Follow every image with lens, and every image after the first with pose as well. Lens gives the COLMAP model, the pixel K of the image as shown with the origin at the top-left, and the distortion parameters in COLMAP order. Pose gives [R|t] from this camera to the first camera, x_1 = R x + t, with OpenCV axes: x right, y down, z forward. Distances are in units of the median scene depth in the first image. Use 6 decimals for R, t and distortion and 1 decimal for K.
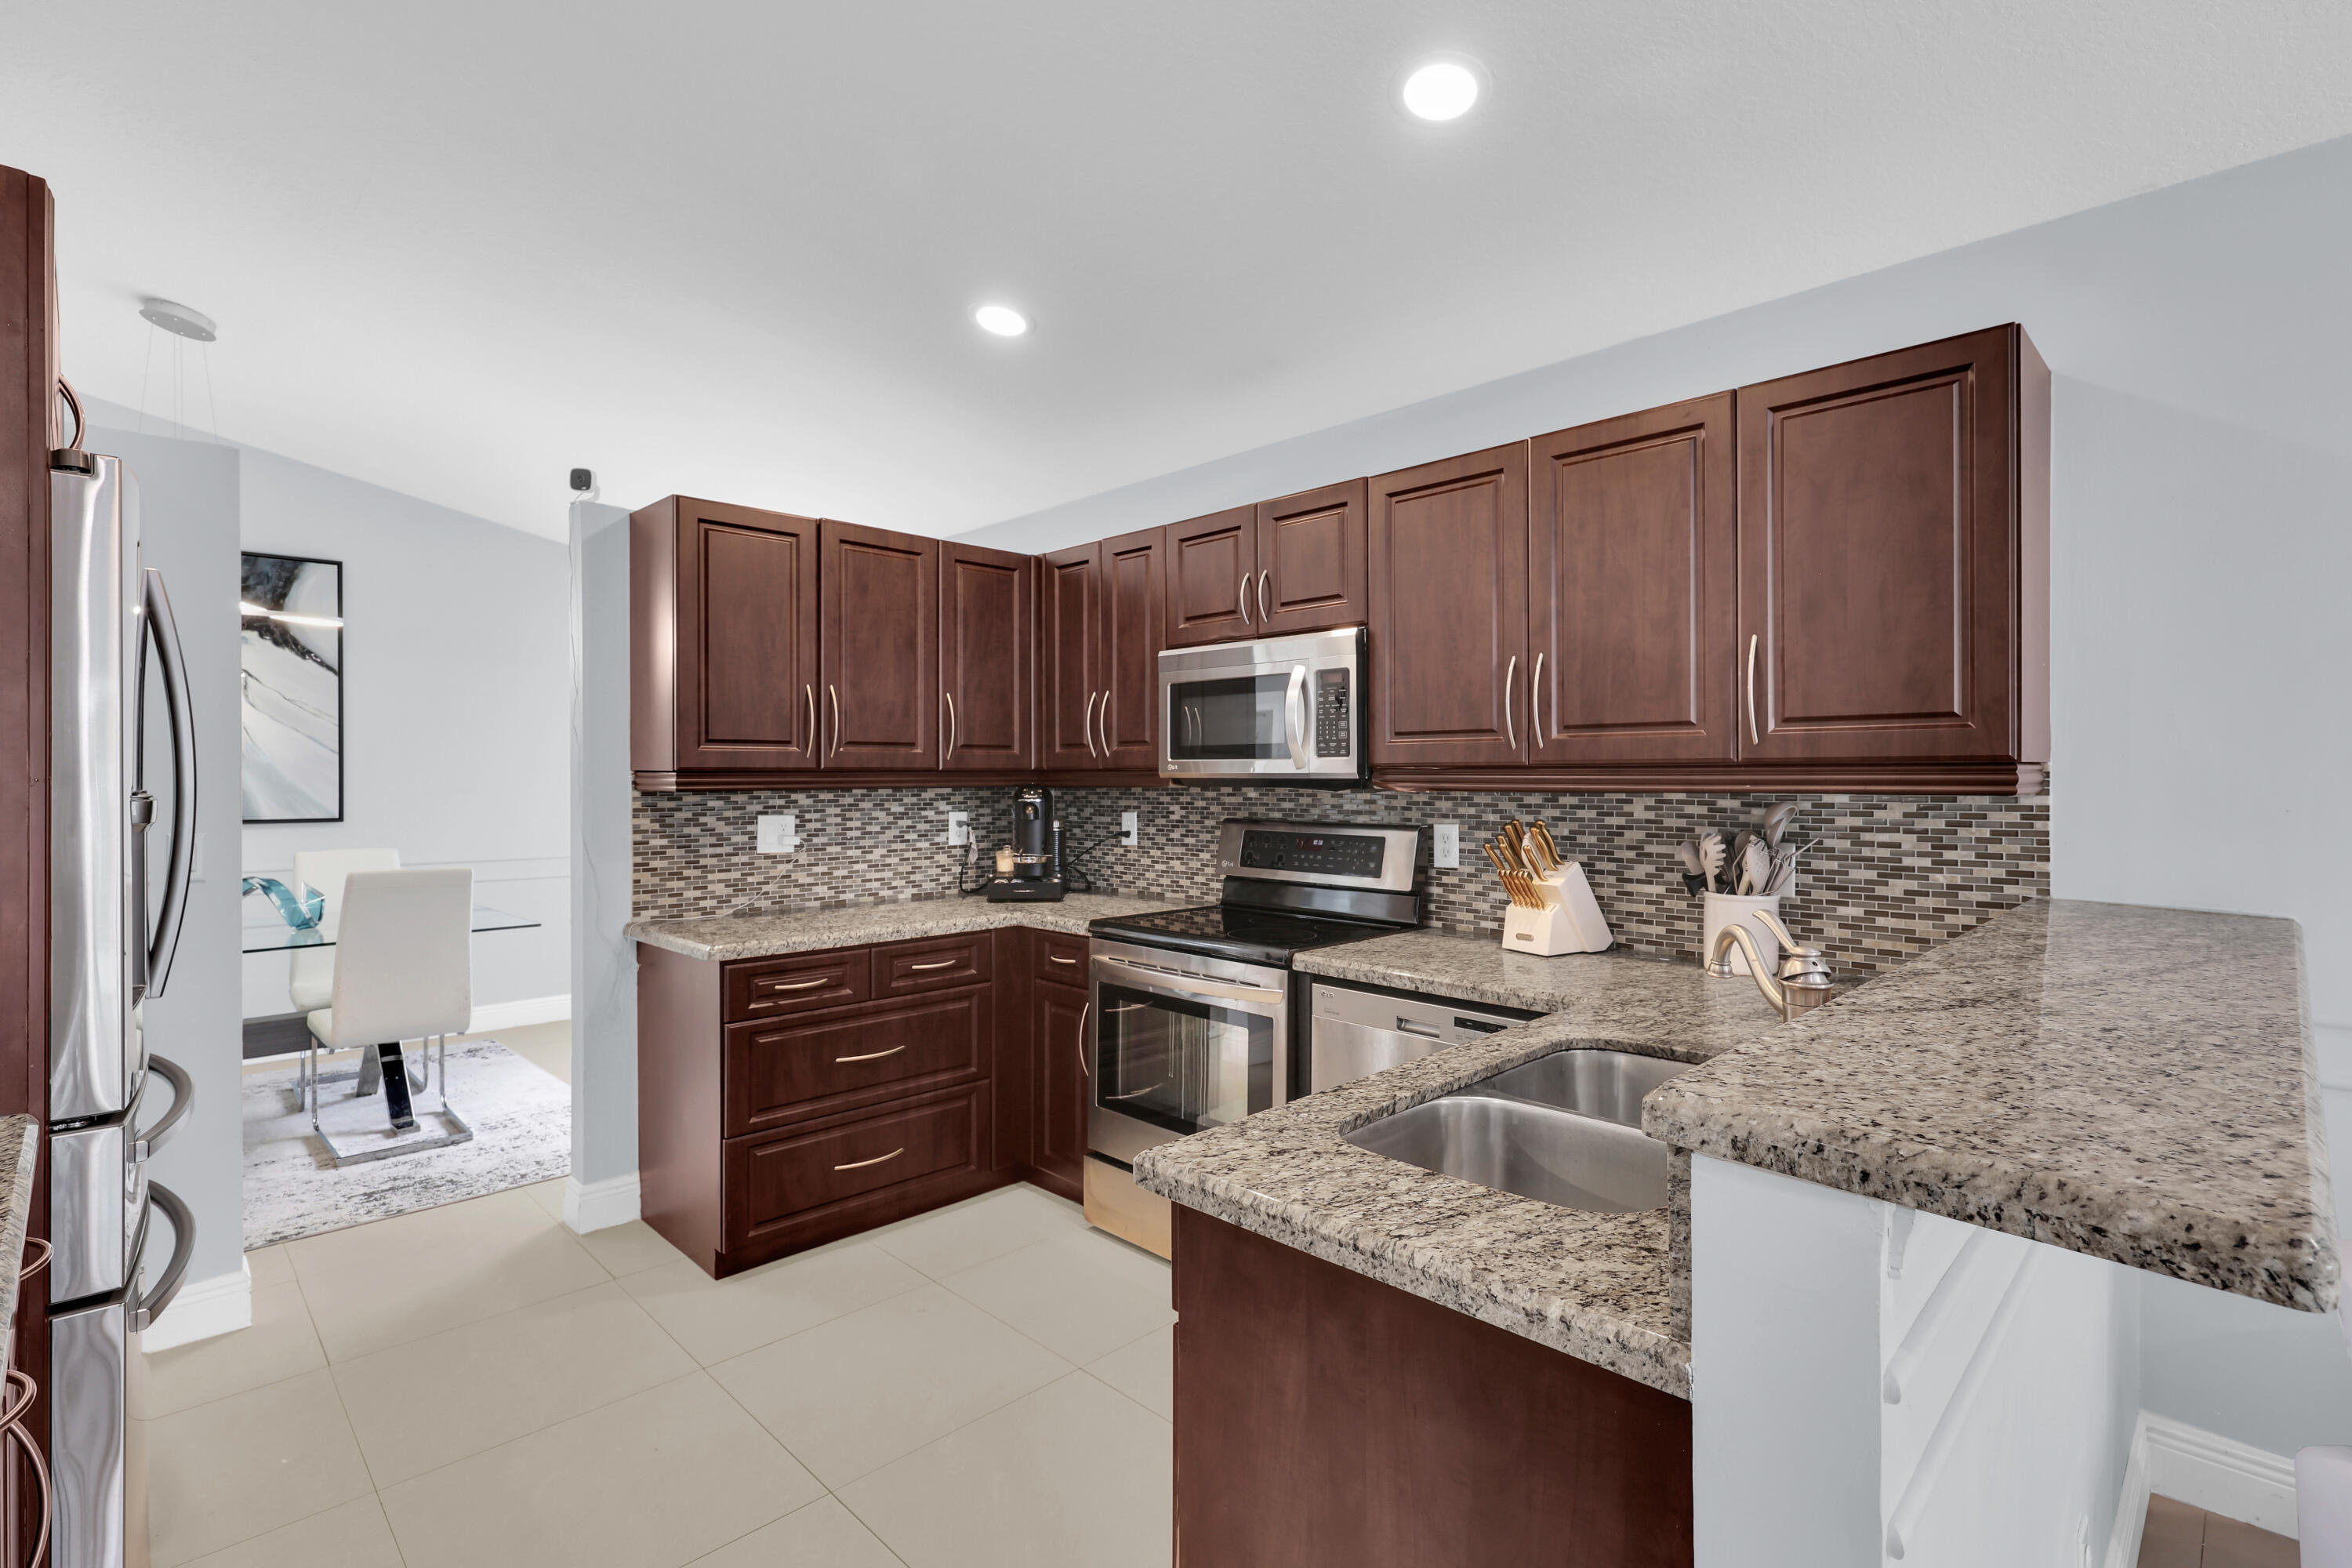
lens RADIAL K [[1097.3, 0, 1175.9], [0, 1097.3, 782.4], [0, 0, 1]] dist [-0.000739, 0.001641]
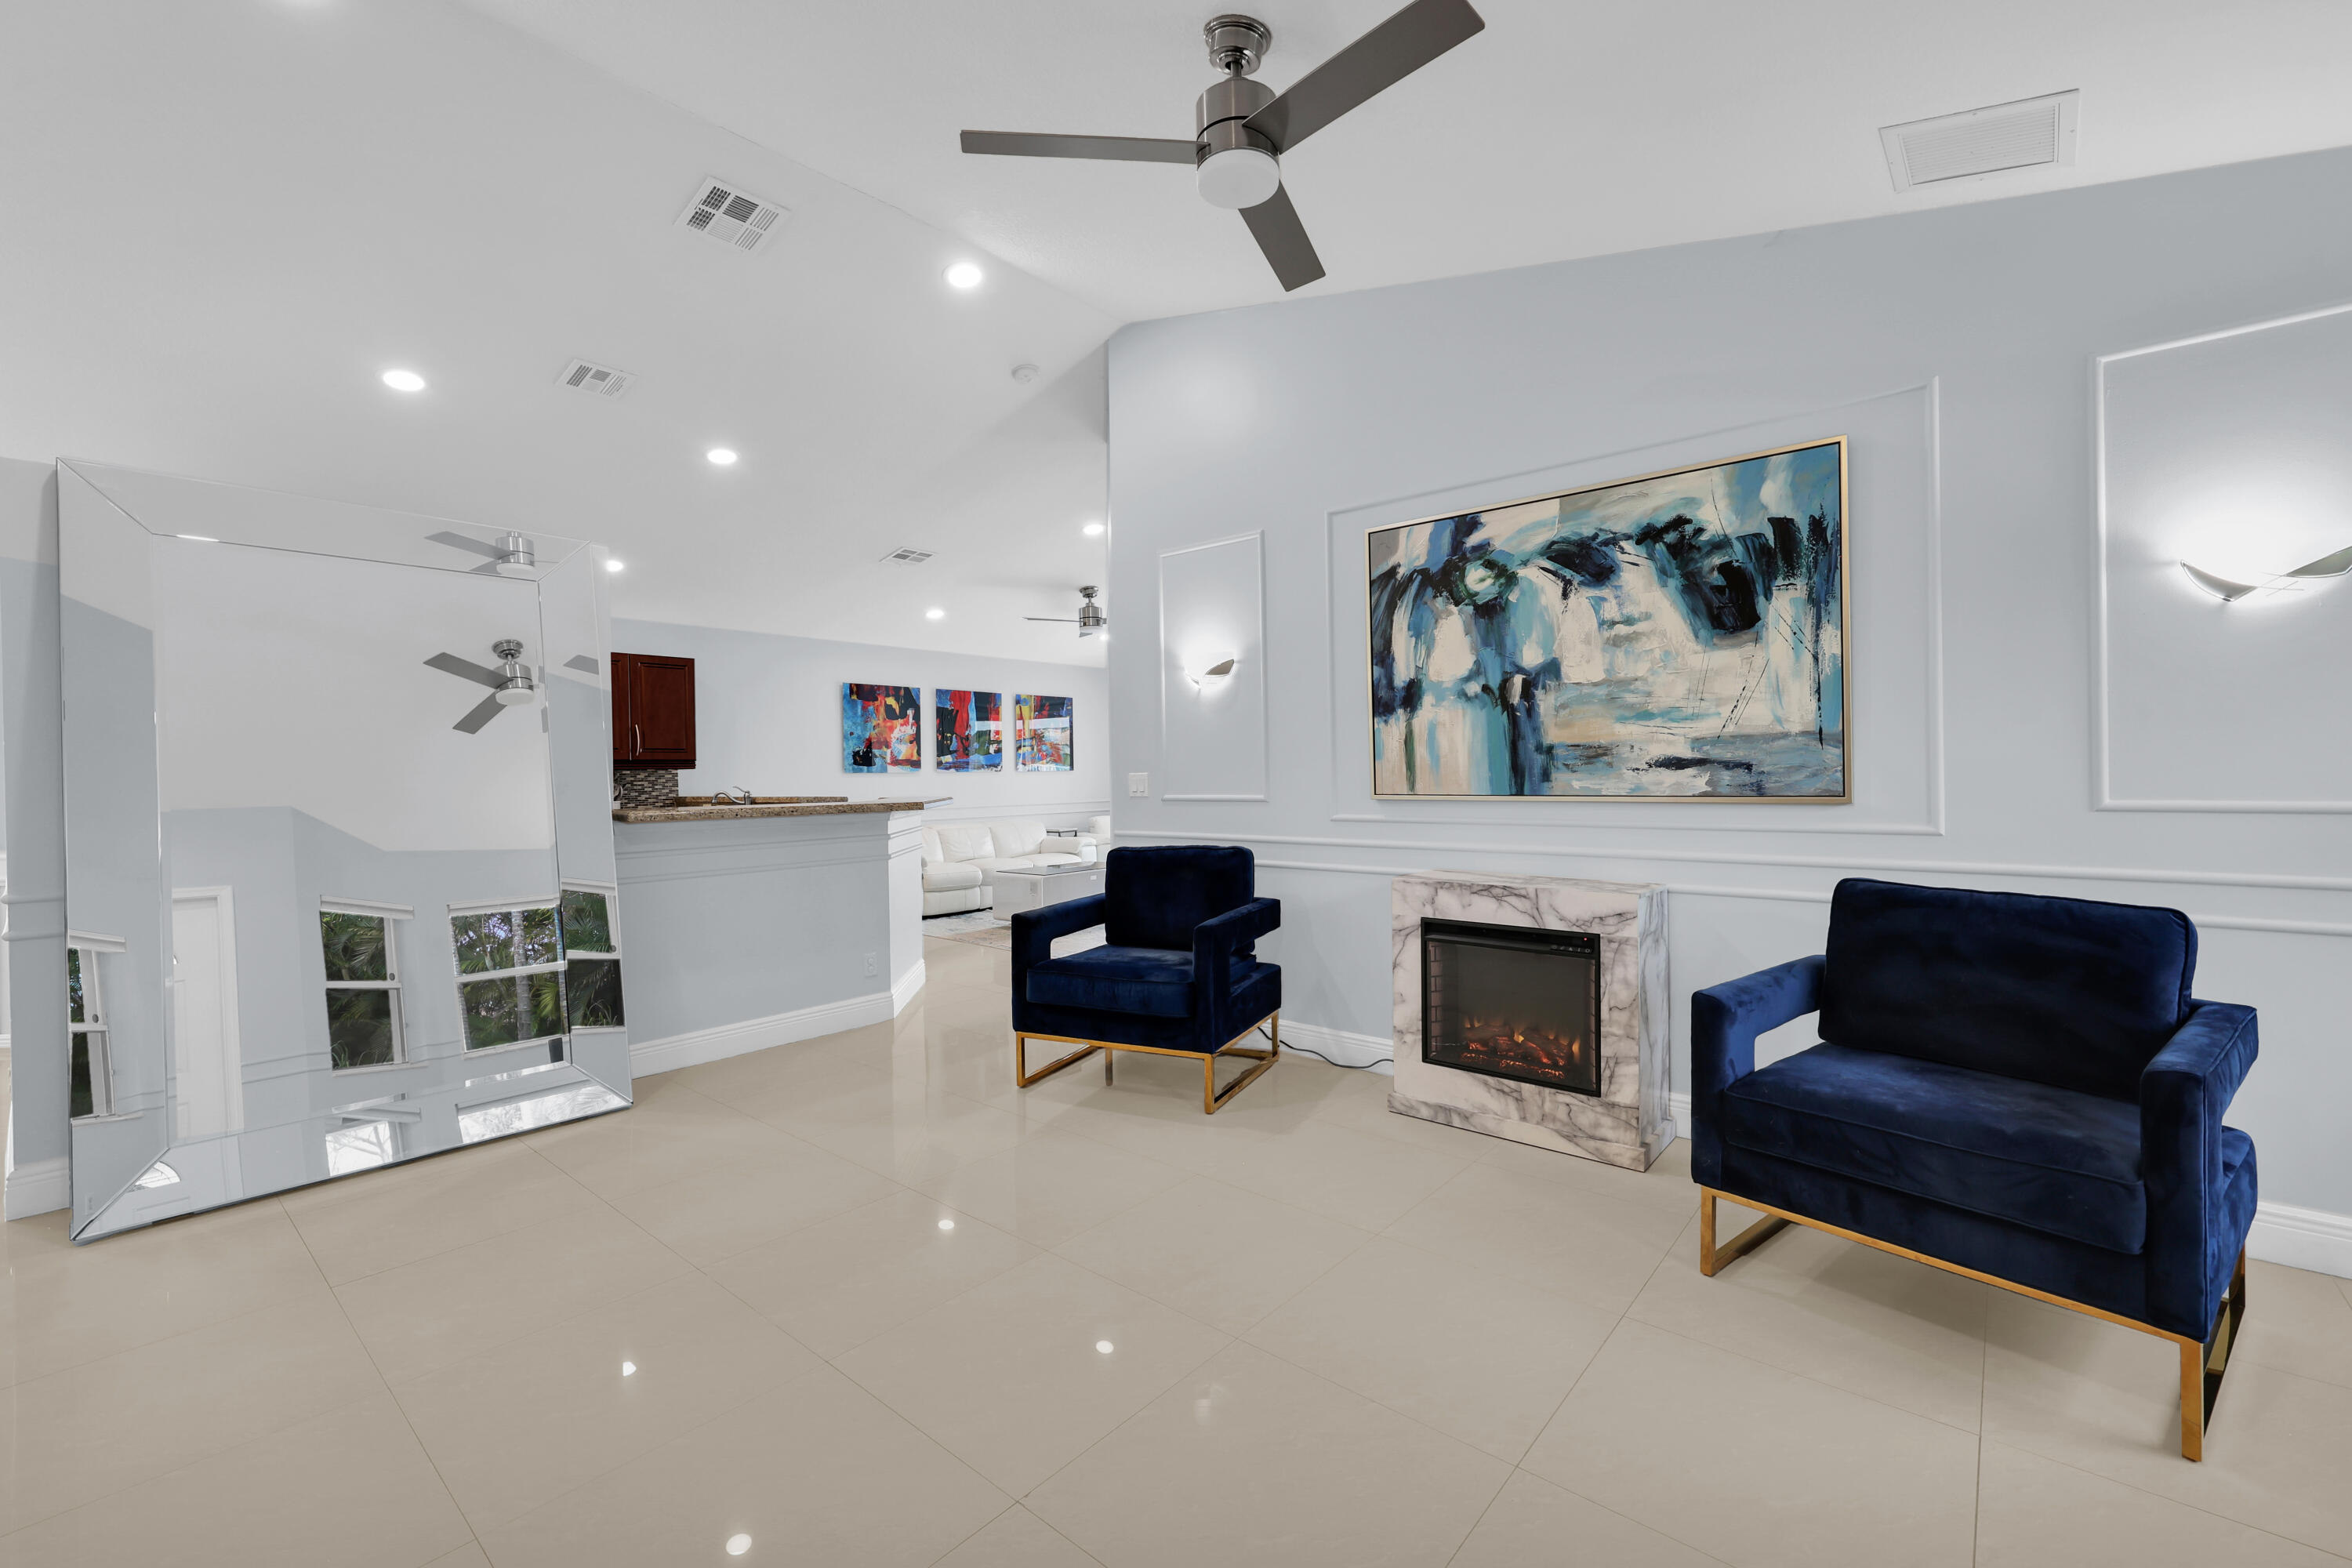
lens RADIAL K [[953.1, 0, 1184.5], [0, 953.1, 780.8], [0, 0, 1]] dist [-0.001375, 0.000624]
pose [[-0.100665, -0.002056, 0.994918, -1.865192], [0.025402, 0.999667, 0.004636, 0.053414], [-0.994596, 0.025740, -0.100579, -0.308092]]
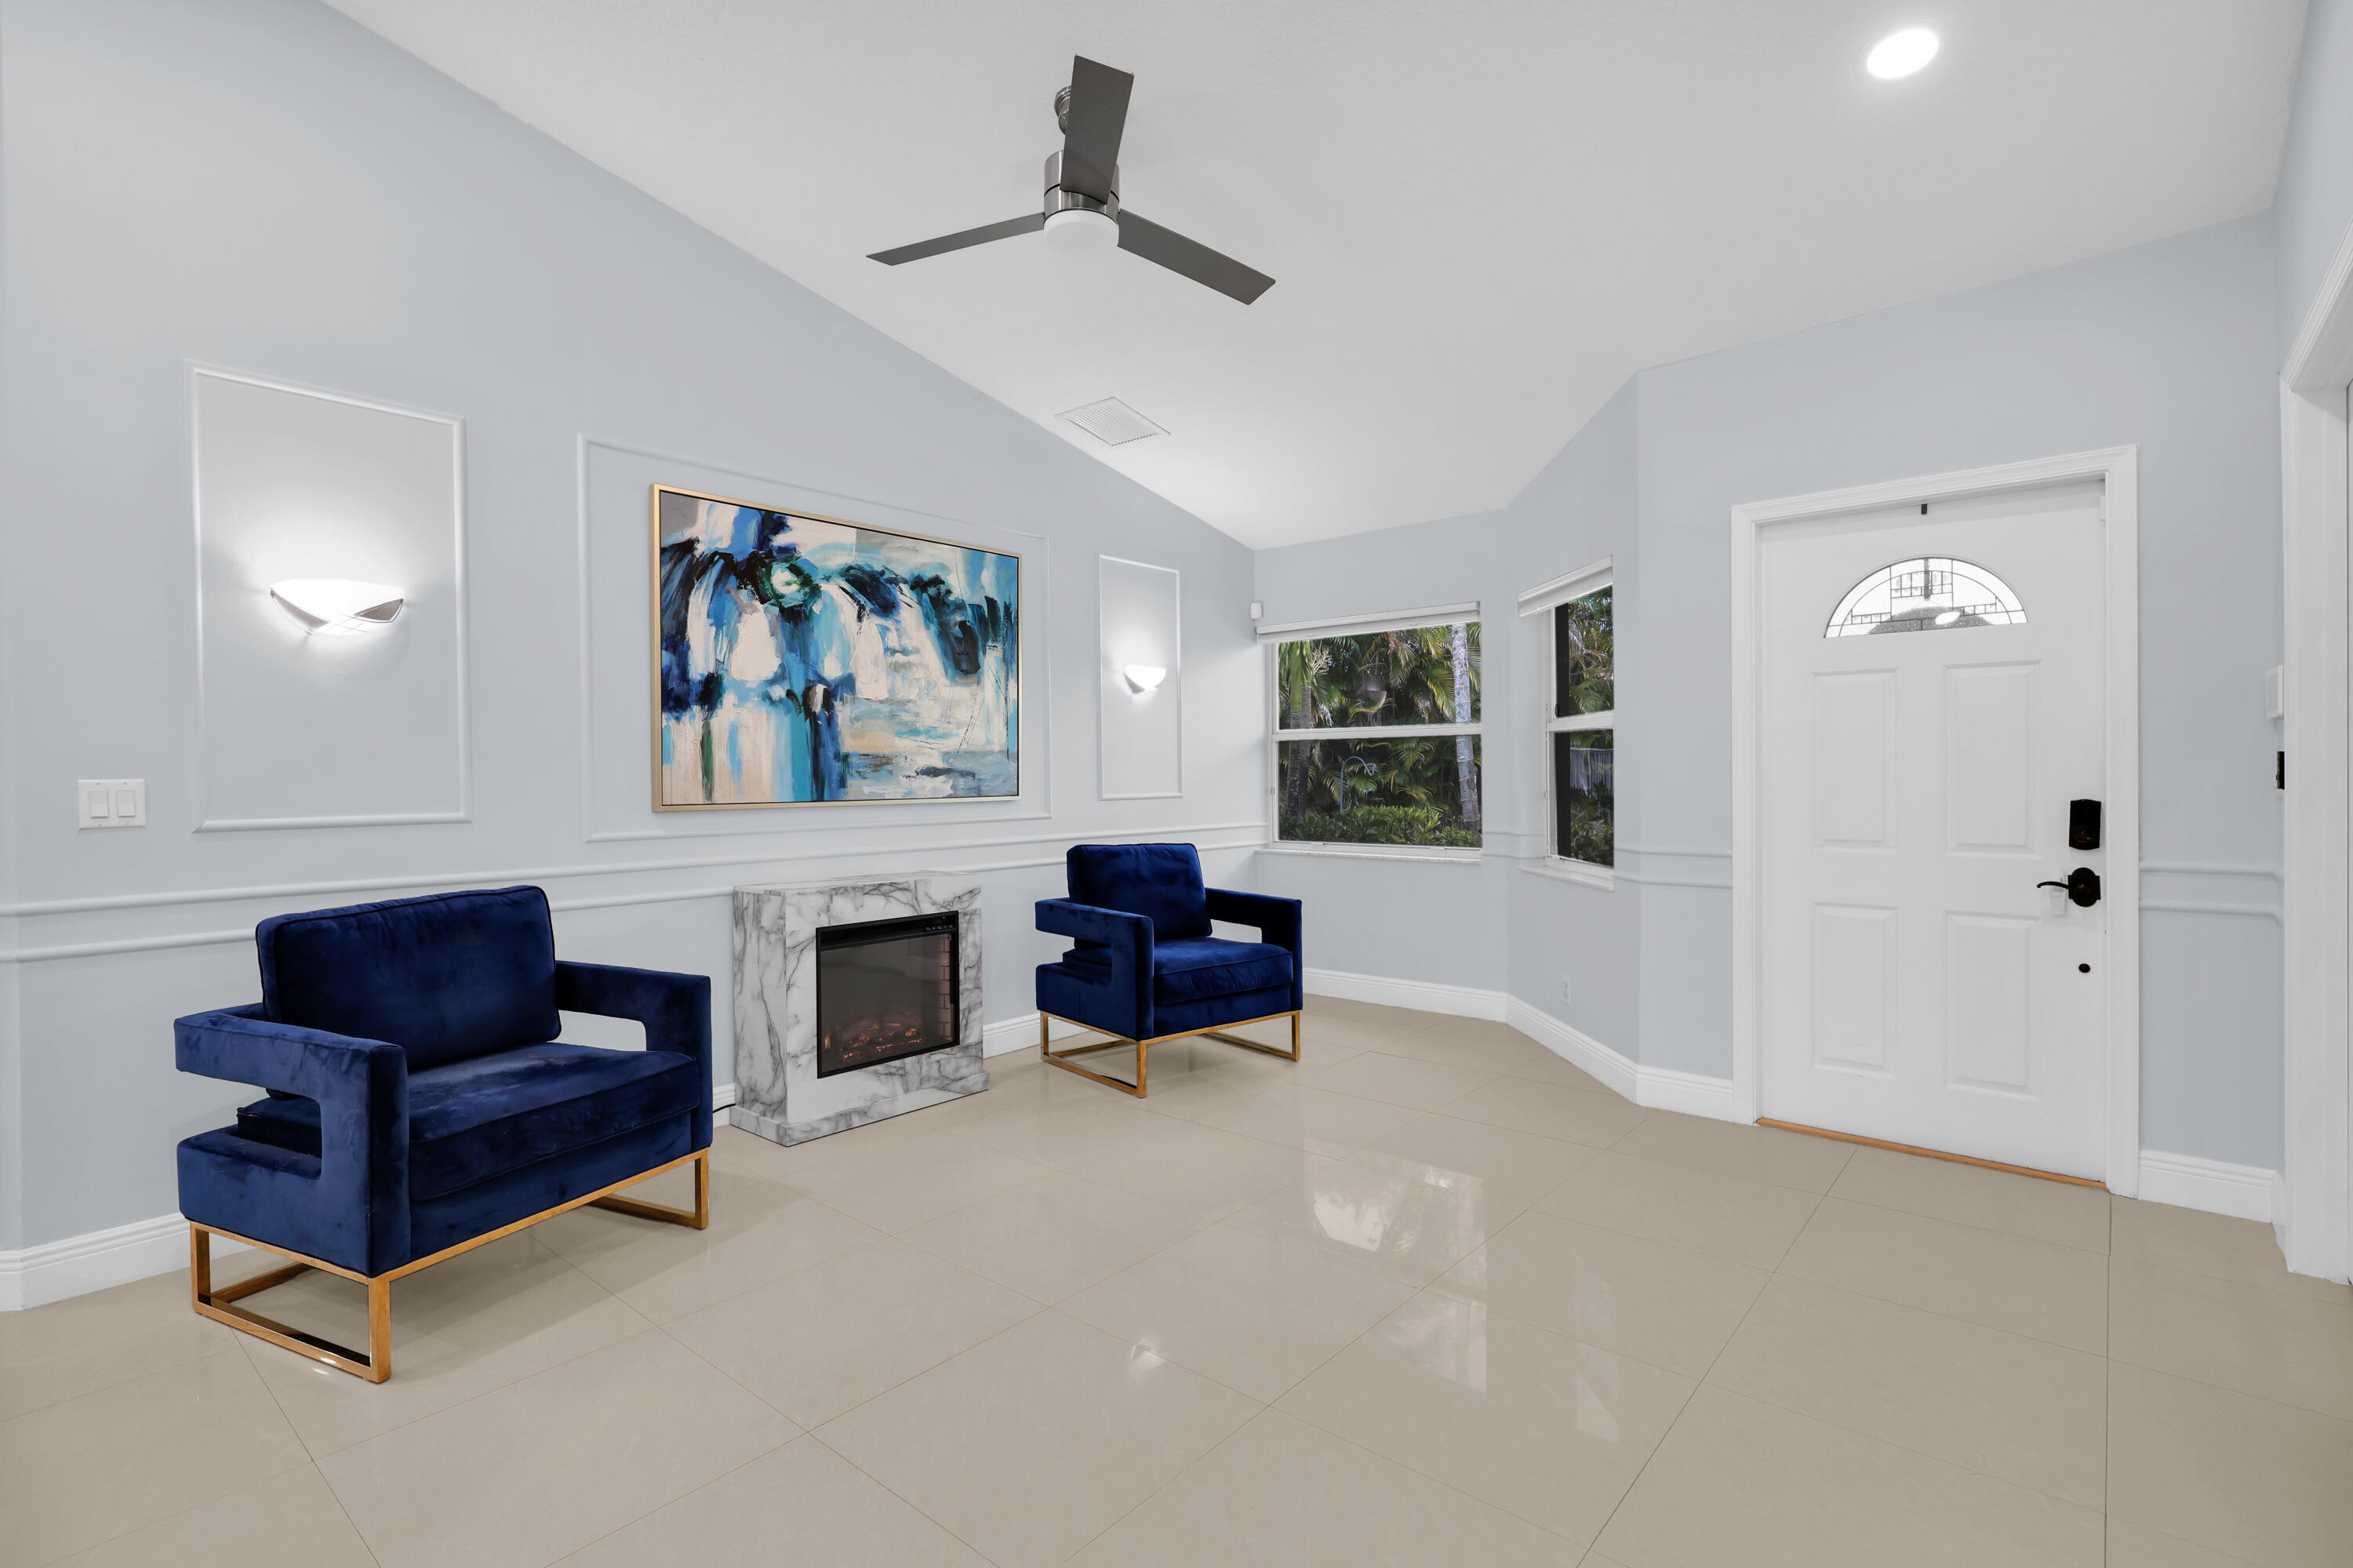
lens RADIAL K [[1097.8, 0, 1177.3], [0, 1097.8, 776.6], [0, 0, 1]] dist [-0.000739, 0.001641]
pose [[-0.995880, 0.015476, -0.089352, -1.155004], [0.014374, 0.999813, 0.012963, 0.045437], [0.089536, 0.011625, -0.995916, 0.491452]]
